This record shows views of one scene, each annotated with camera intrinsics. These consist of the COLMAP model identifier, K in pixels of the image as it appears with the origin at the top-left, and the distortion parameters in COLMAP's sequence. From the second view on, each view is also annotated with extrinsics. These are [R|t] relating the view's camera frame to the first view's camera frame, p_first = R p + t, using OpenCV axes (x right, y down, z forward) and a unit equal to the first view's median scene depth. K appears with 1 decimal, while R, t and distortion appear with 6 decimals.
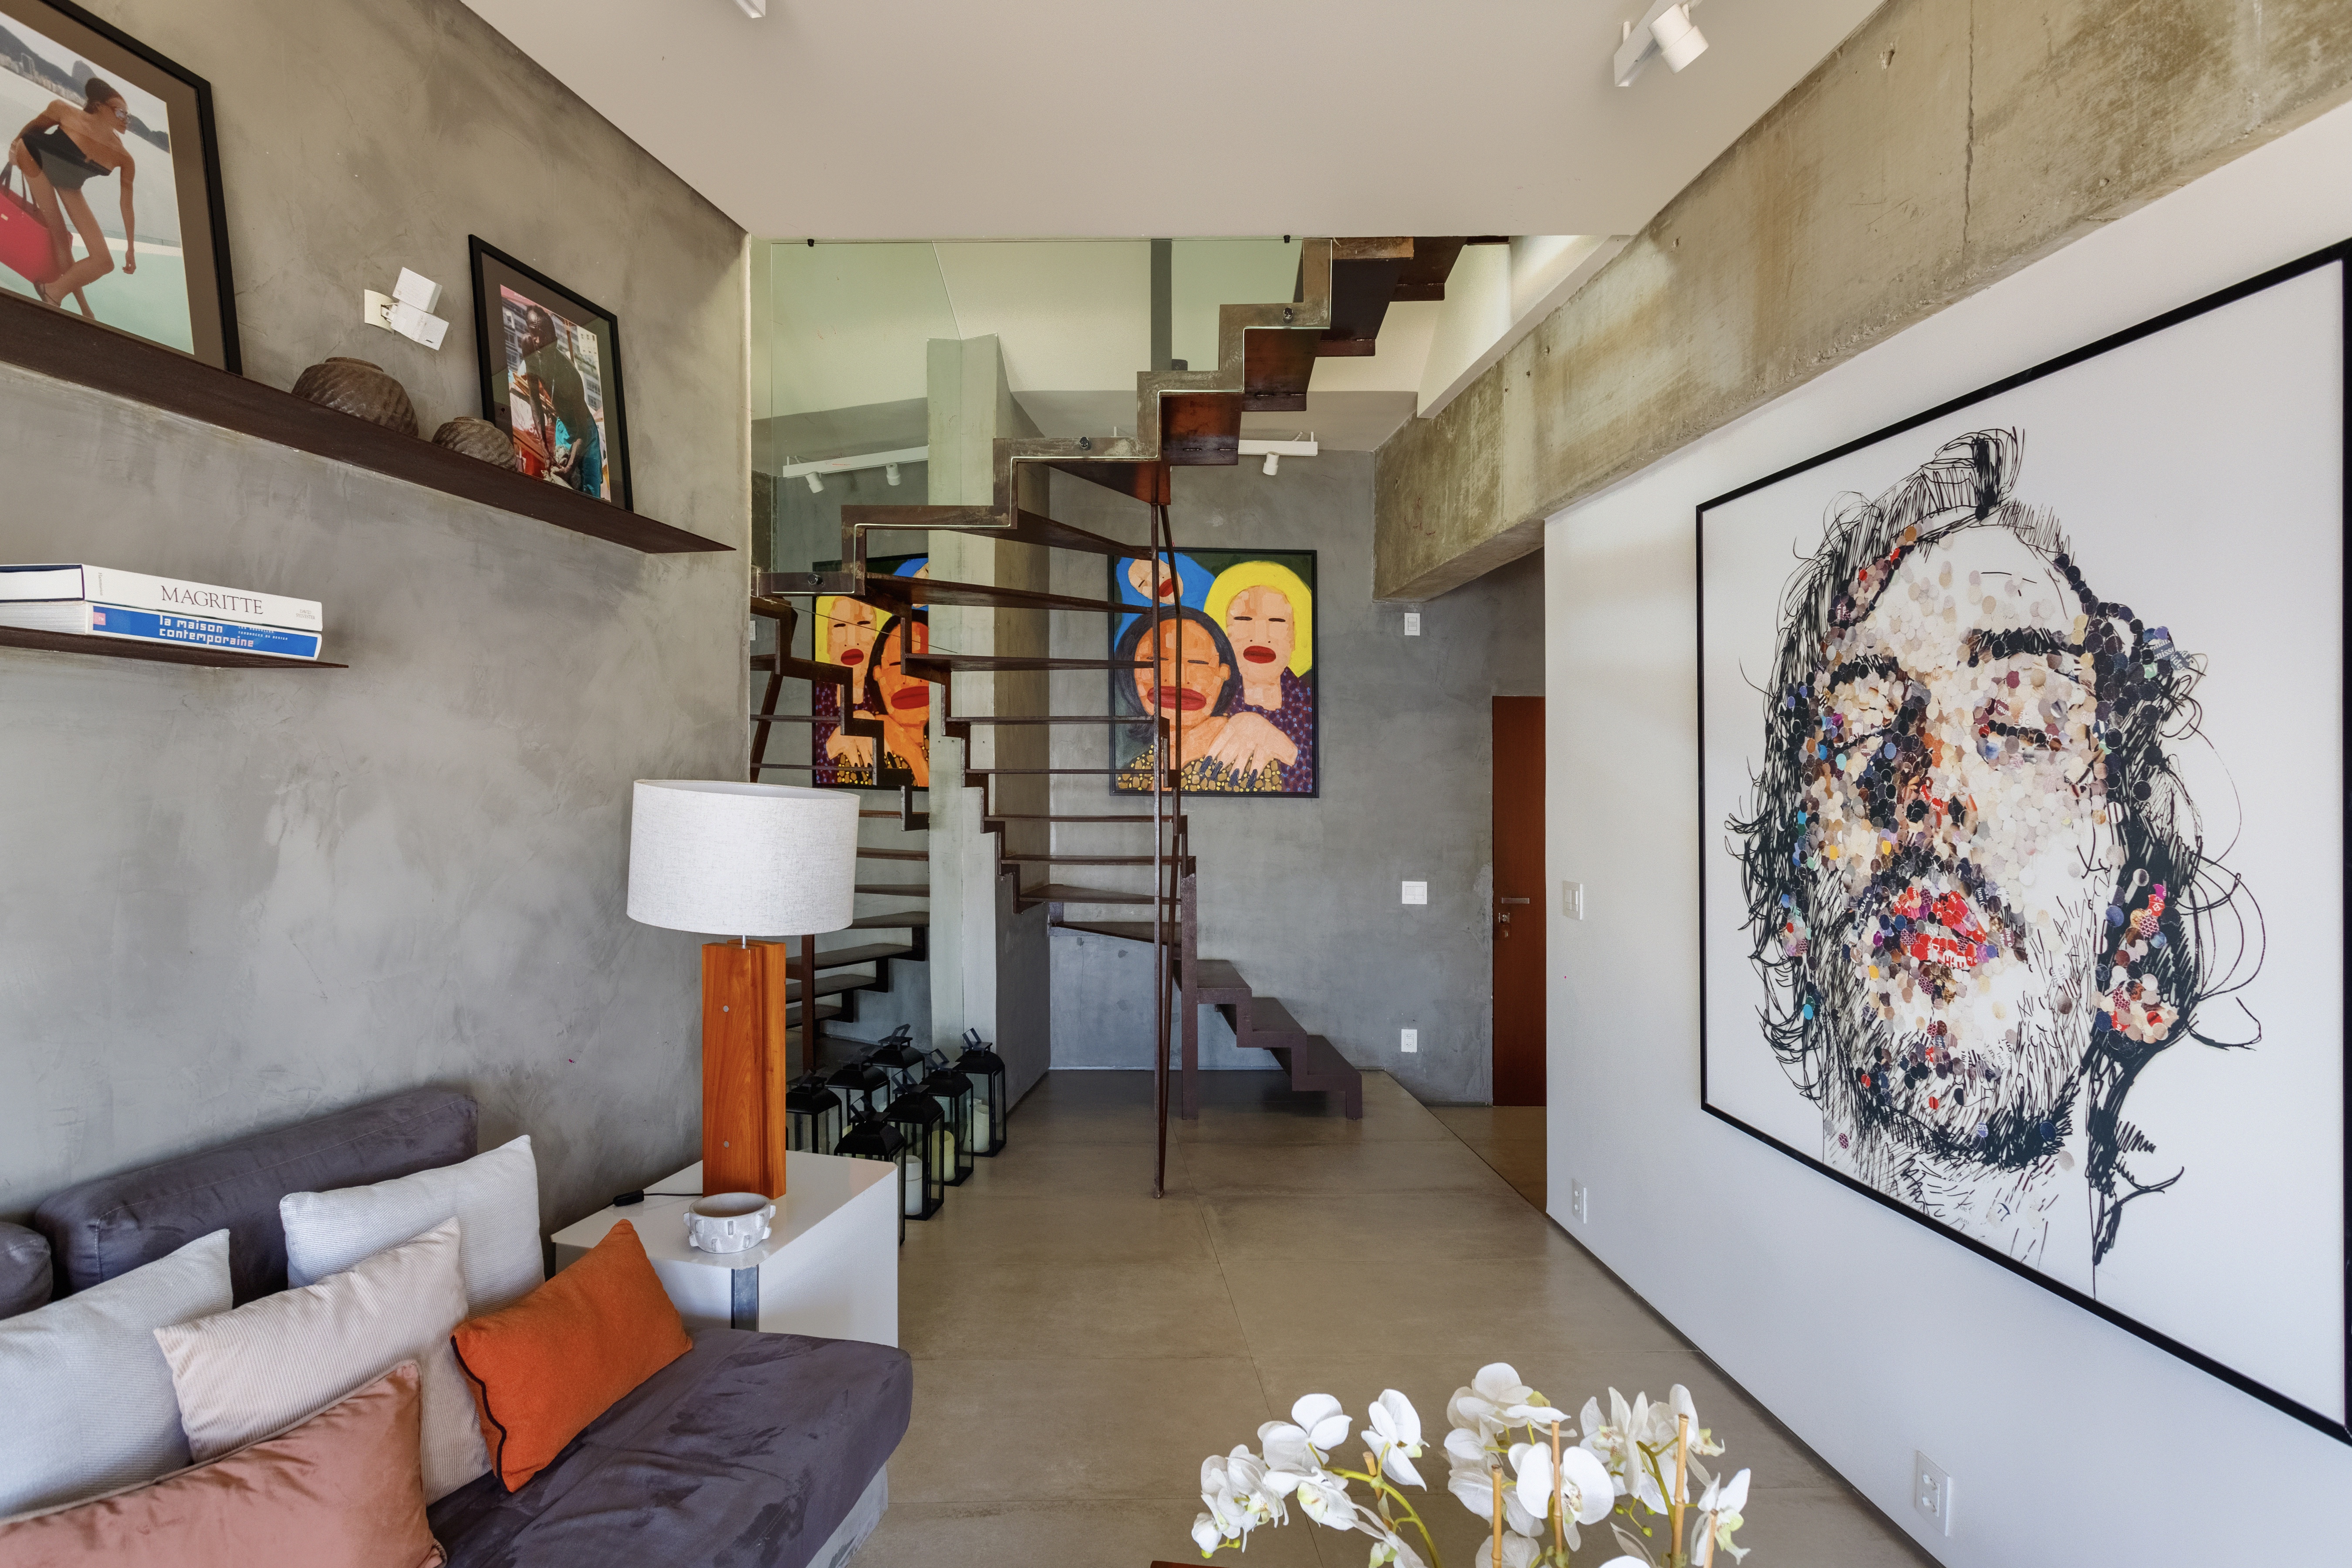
lens RADIAL K [[1187.2, 0, 1147.1], [0, 1187.2, 797.8], [0, 0, 1]] dist [0.015654, 0.000003]
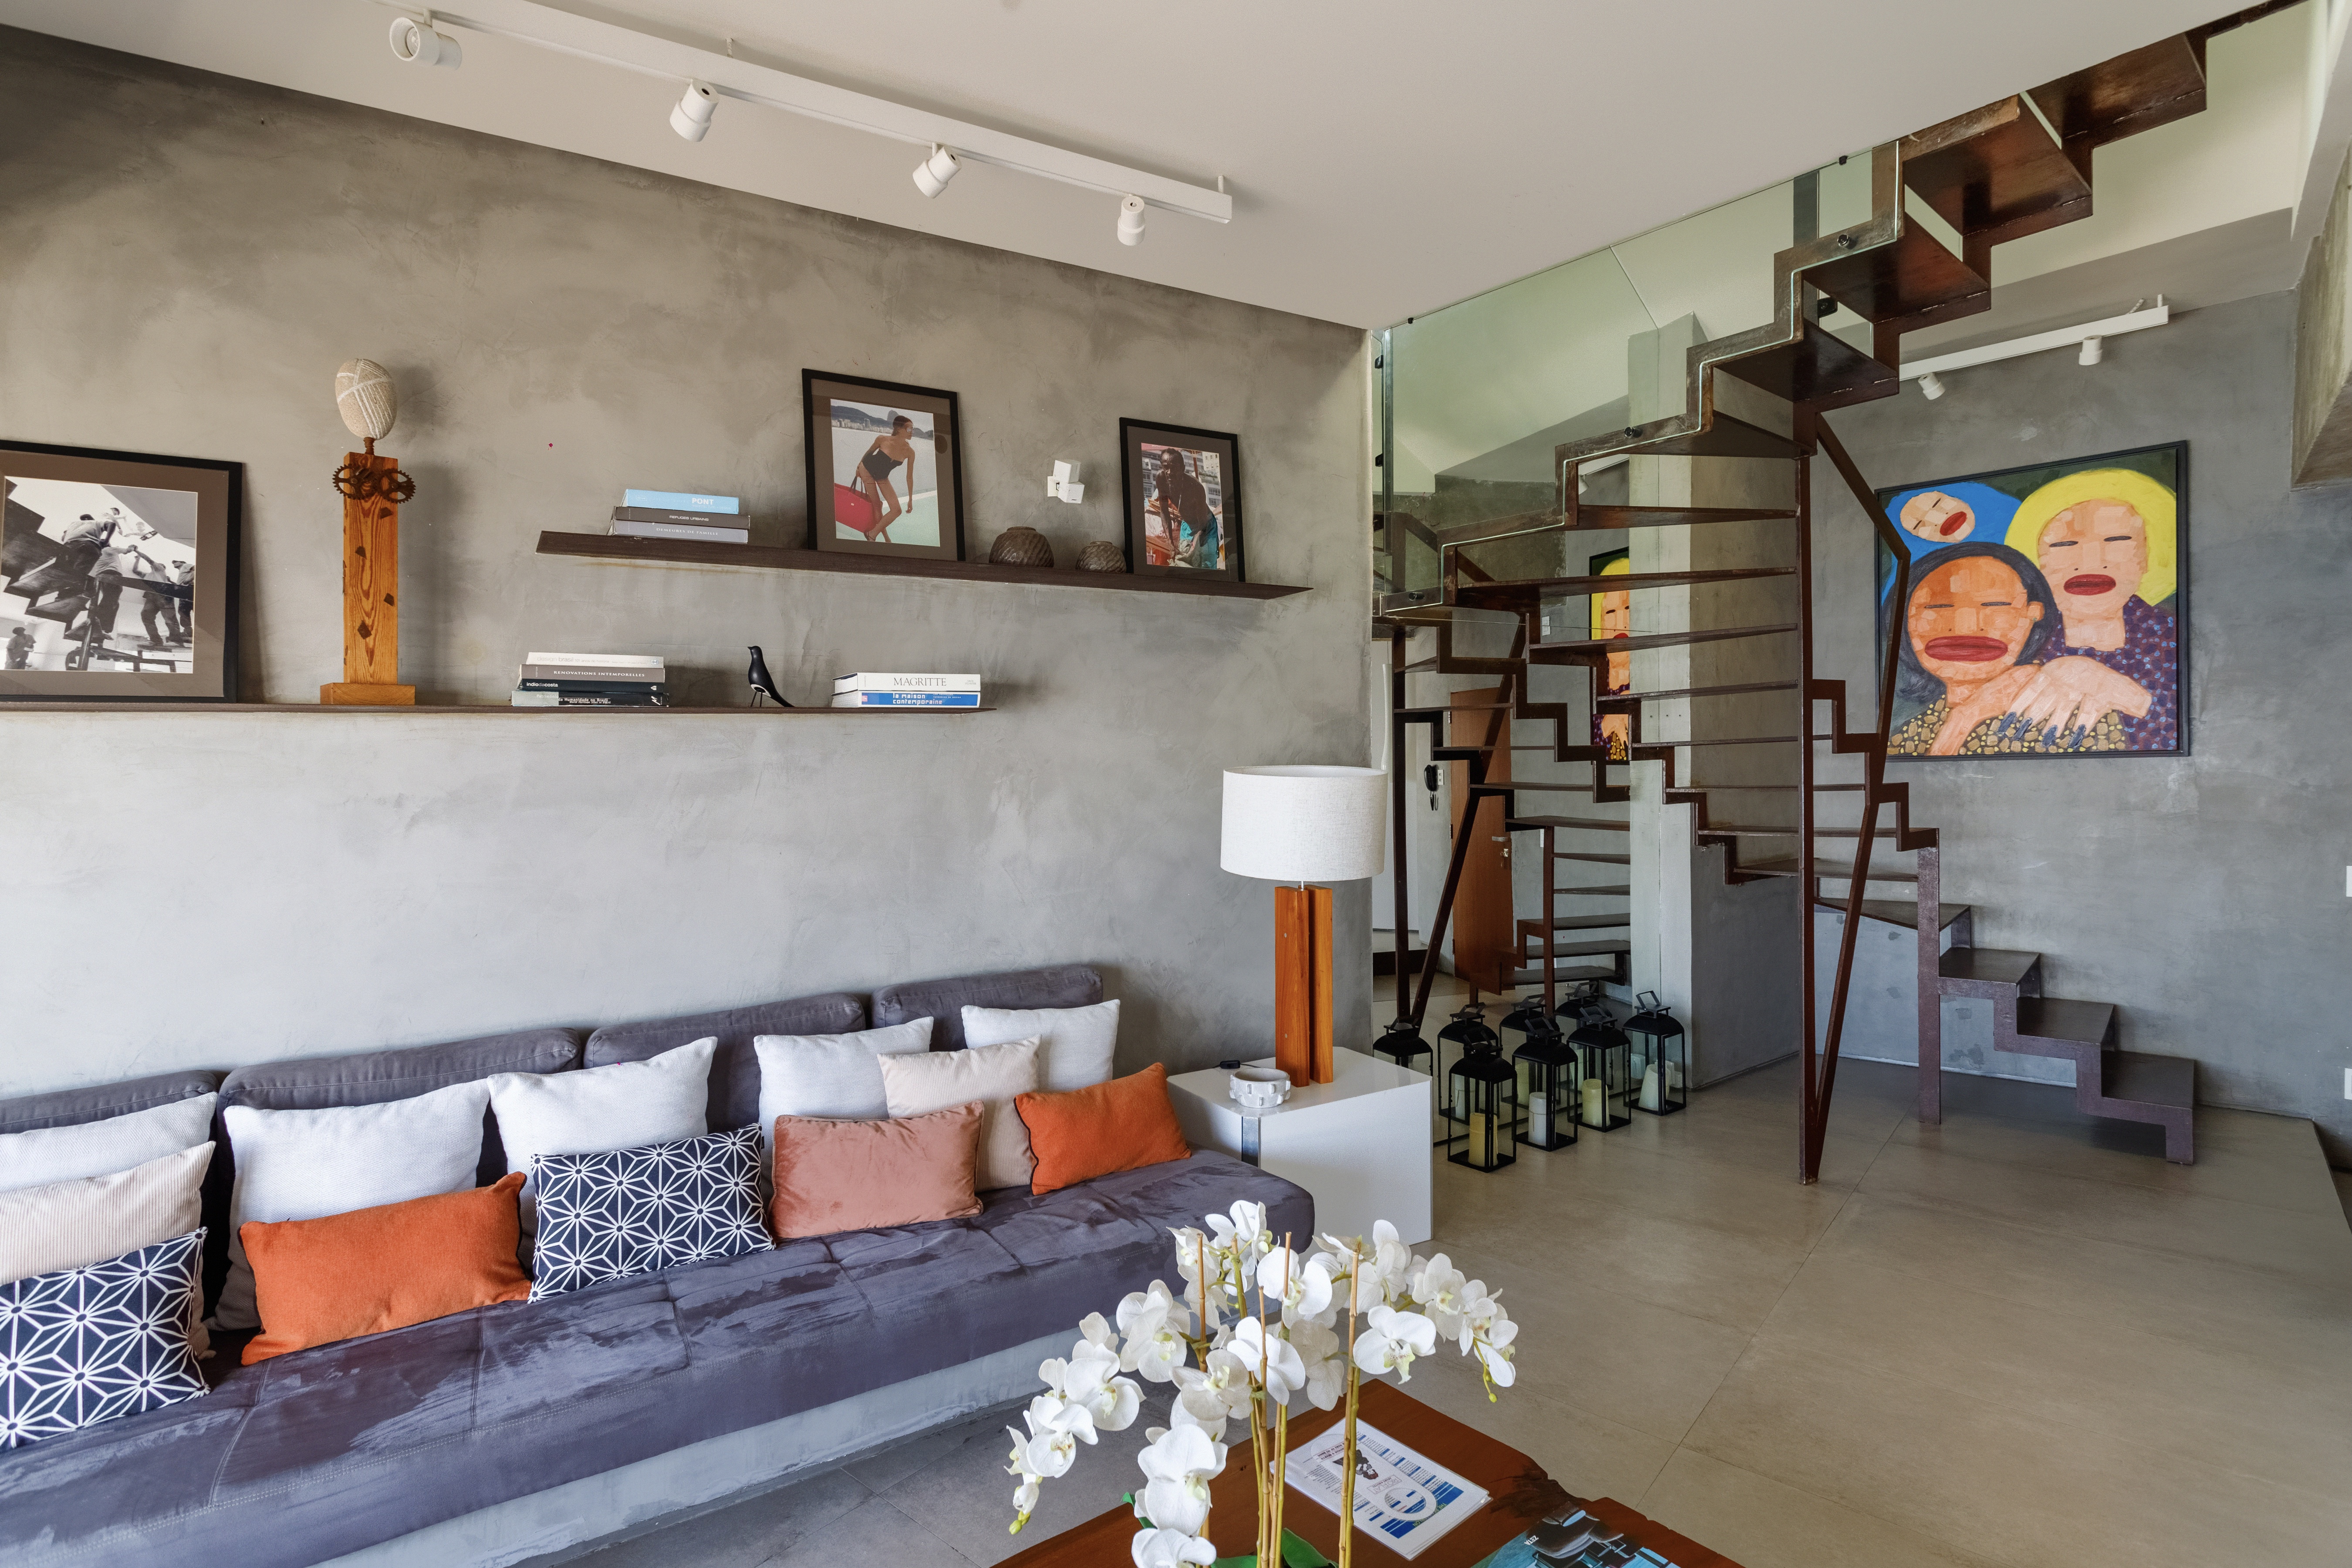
lens RADIAL K [[1126.4, 0, 1185.6], [0, 1126.4, 775.6], [0, 0, 1]] dist [0.003112, -0.000465]
pose [[0.718749, -0.026843, -0.694752, 0.360346], [0.026686, 0.999583, -0.011013, 0.006505], [0.694758, -0.010625, 0.719165, 0.007209]]
